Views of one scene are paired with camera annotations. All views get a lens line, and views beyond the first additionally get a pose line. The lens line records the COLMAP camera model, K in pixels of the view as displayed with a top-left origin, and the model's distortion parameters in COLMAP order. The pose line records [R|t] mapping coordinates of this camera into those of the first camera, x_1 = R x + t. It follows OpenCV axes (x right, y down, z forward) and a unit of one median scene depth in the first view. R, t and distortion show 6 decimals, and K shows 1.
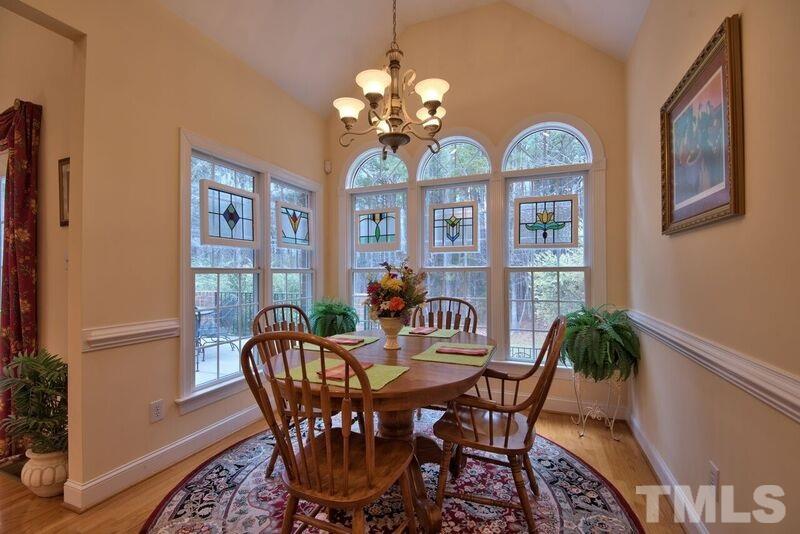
lens RADIAL K [[366.7, 0, 400.6], [0, 366.7, 269.3], [0, 0, 1]] dist [0.036308, -0.027993]
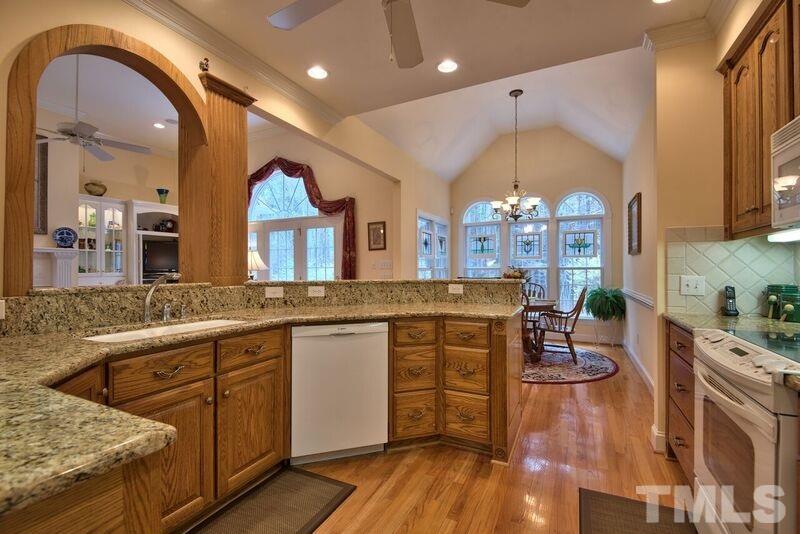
lens RADIAL K [[366.7, 0, 400.6], [0, 366.7, 269.3], [0, 0, 1]] dist [0.036308, -0.027993]
pose [[0.996761, -0.000523, -0.080415, -0.384639], [0.000651, 0.999999, 0.001577, 0.000854], [0.080414, -0.001624, 0.996760, -0.998114]]
